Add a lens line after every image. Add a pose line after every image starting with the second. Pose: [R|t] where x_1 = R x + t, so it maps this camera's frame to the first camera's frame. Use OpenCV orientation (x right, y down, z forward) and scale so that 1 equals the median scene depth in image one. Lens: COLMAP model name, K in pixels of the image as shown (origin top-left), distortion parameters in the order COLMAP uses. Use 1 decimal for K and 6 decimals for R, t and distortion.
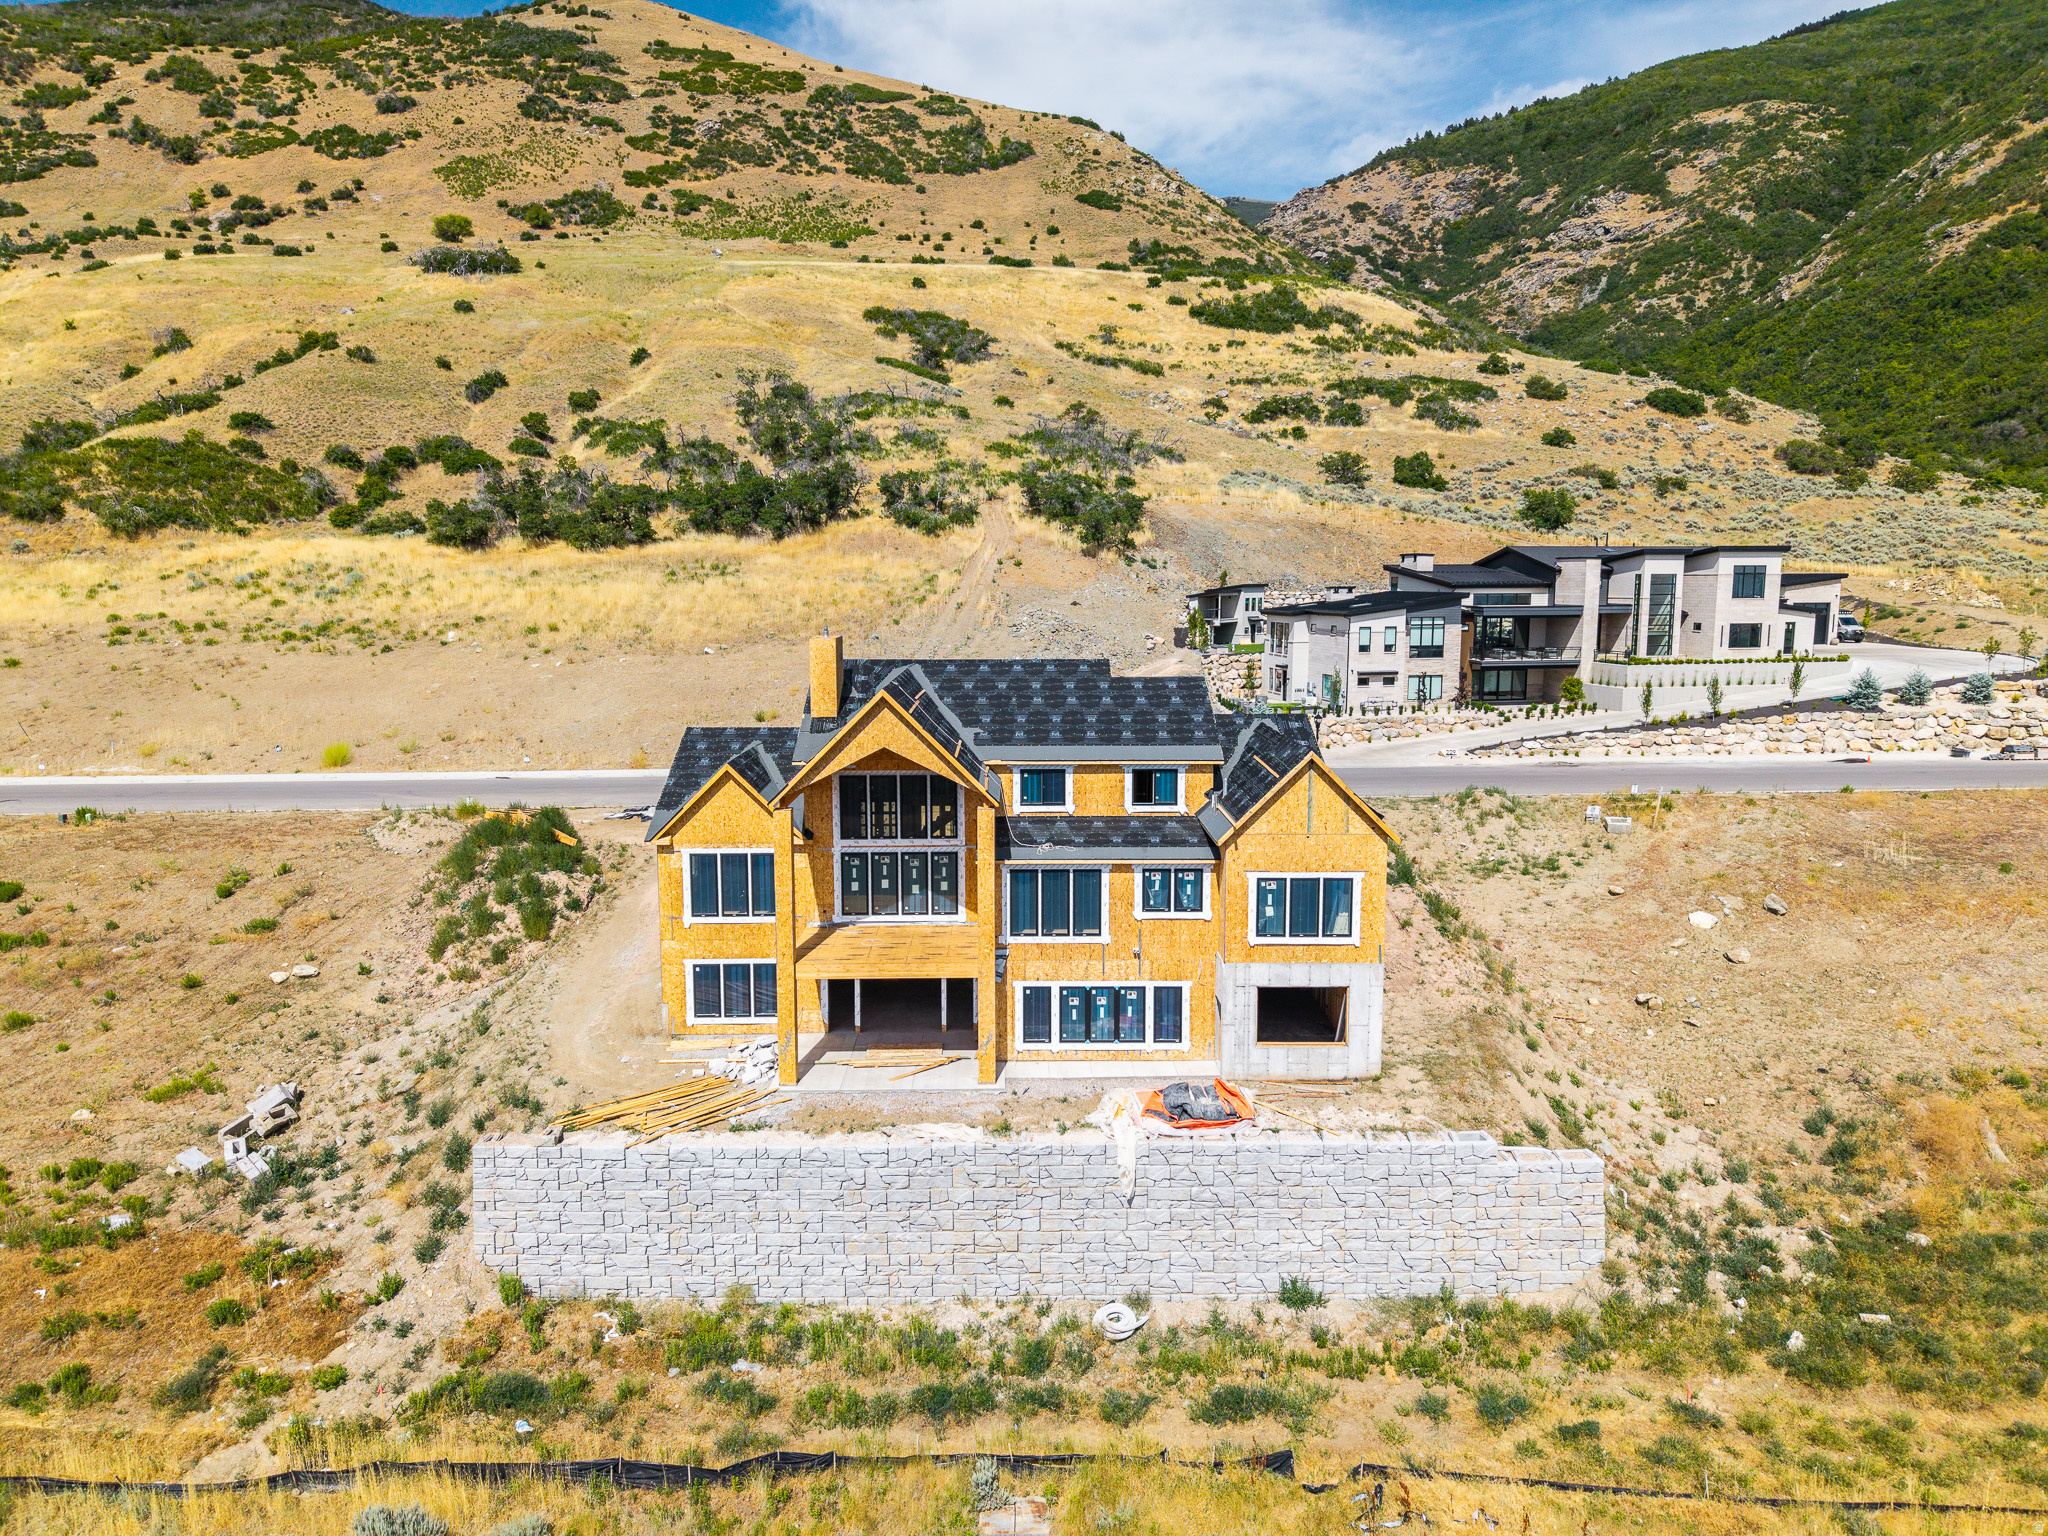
lens RADIAL K [[1400.1, 0, 1011.2], [0, 1400.1, 767.6], [0, 0, 1]] dist [0.015104, -0.003783]
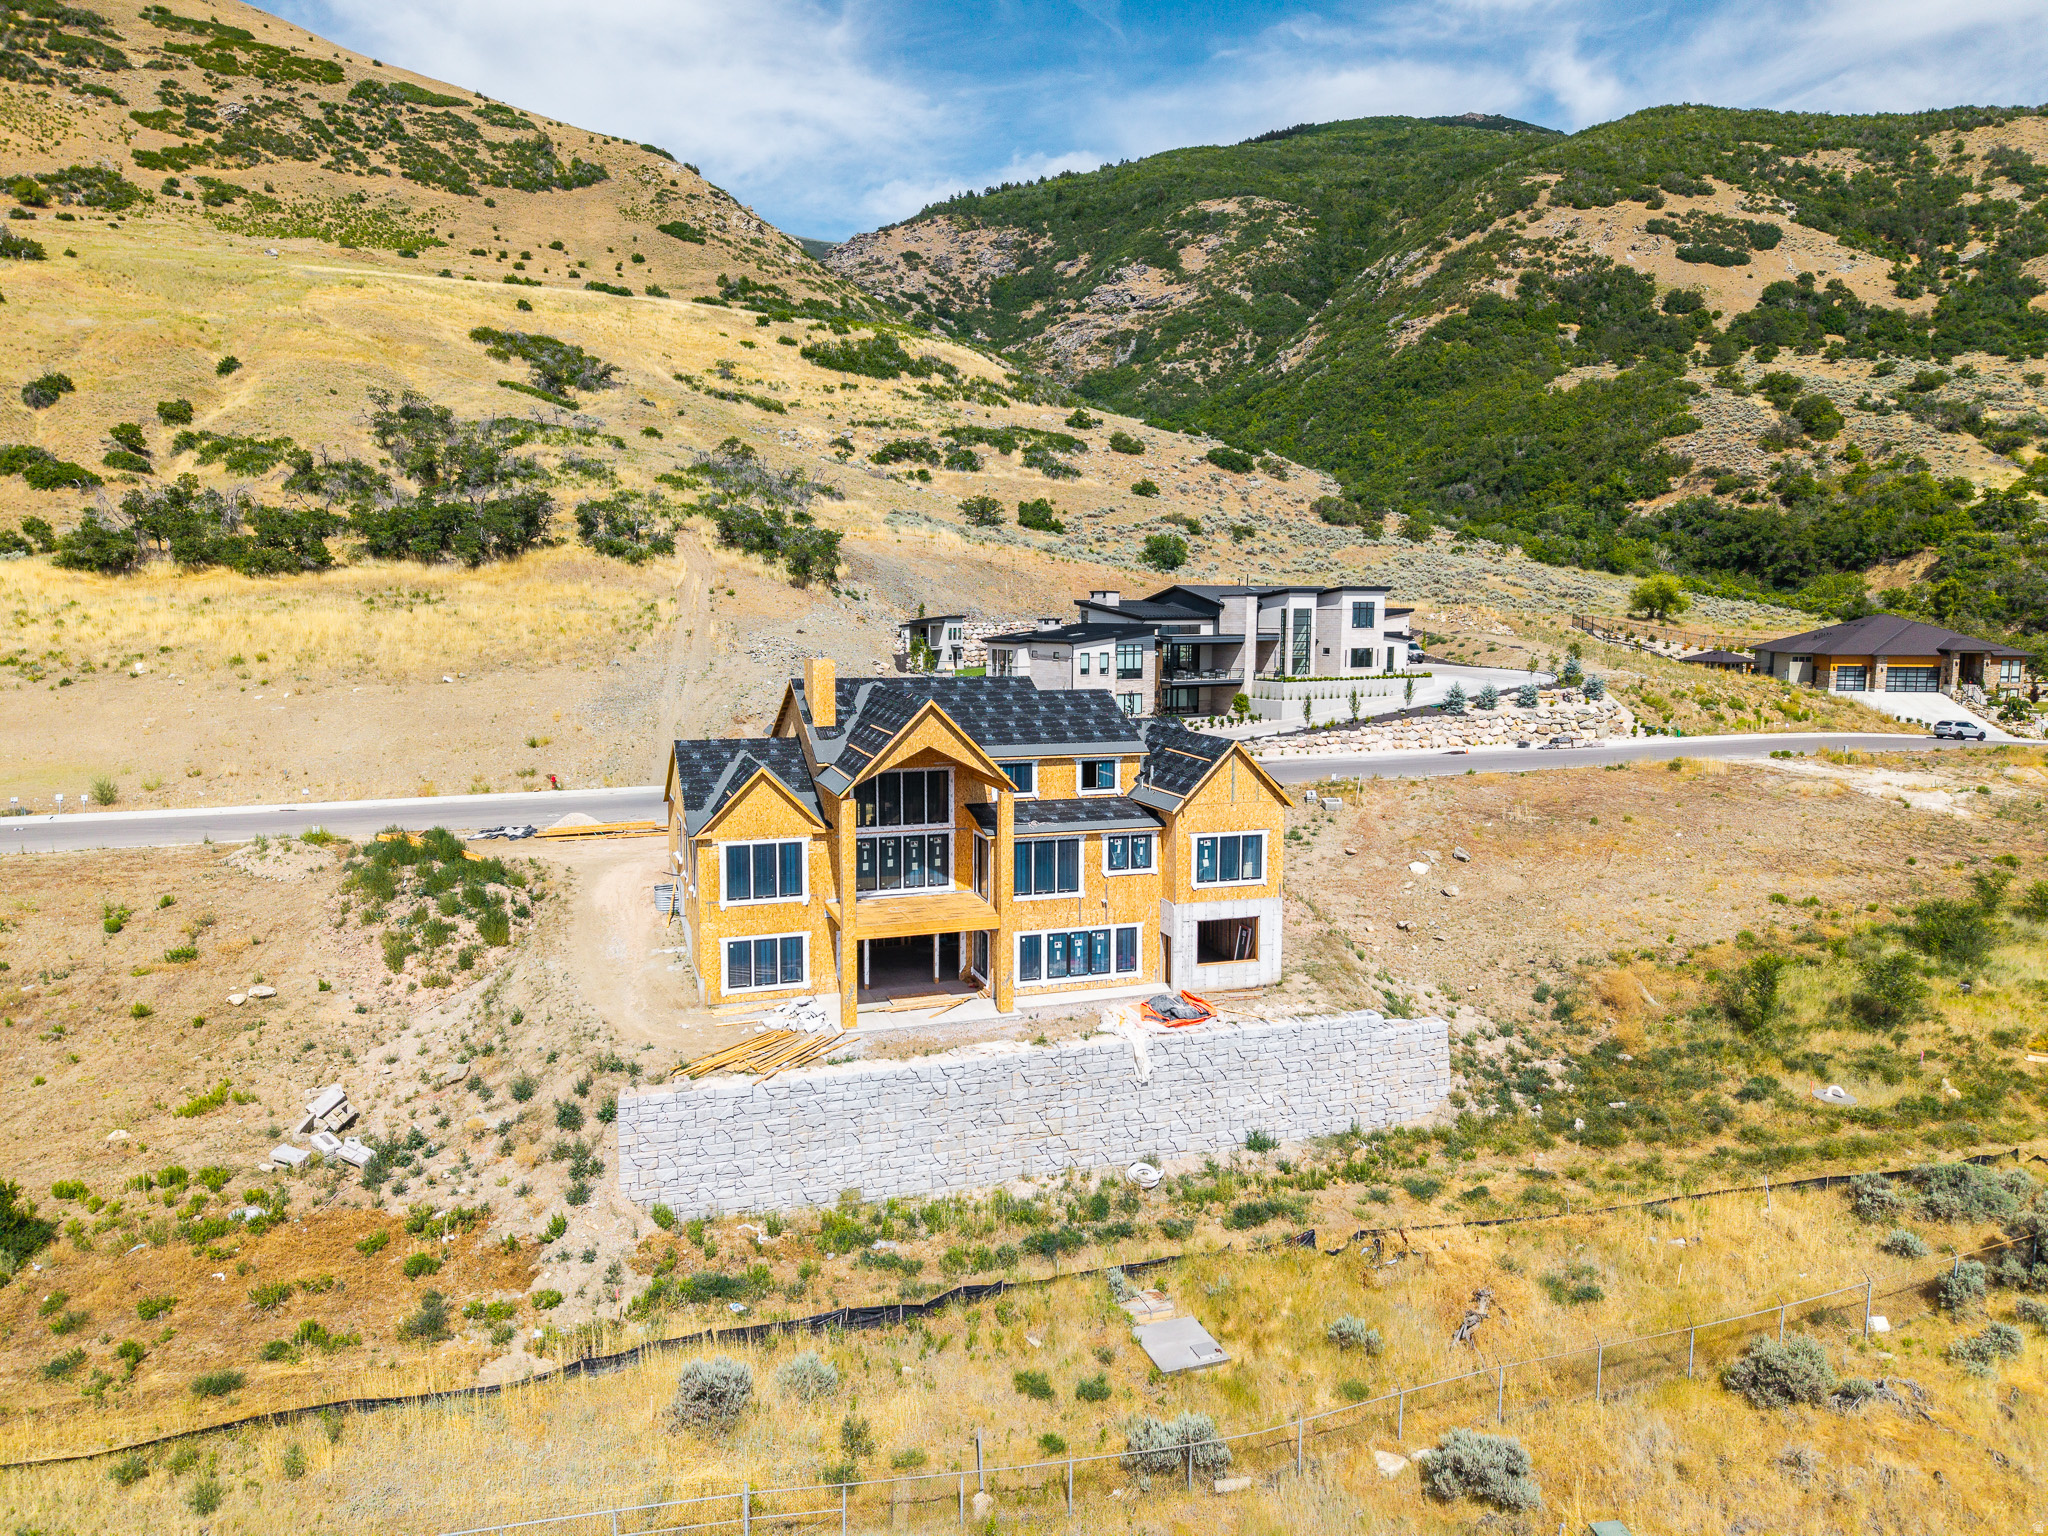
lens RADIAL K [[1408.9, 0, 1024.0], [0, 1408.9, 768.0], [0, 0, 1]] dist [0.022995, -0.017525]
pose [[0.945199, -0.032355, 0.324888, -0.128144], [0.039446, 0.999105, -0.015263, 0.008444], [-0.324103, 0.027243, 0.945629, -0.063491]]
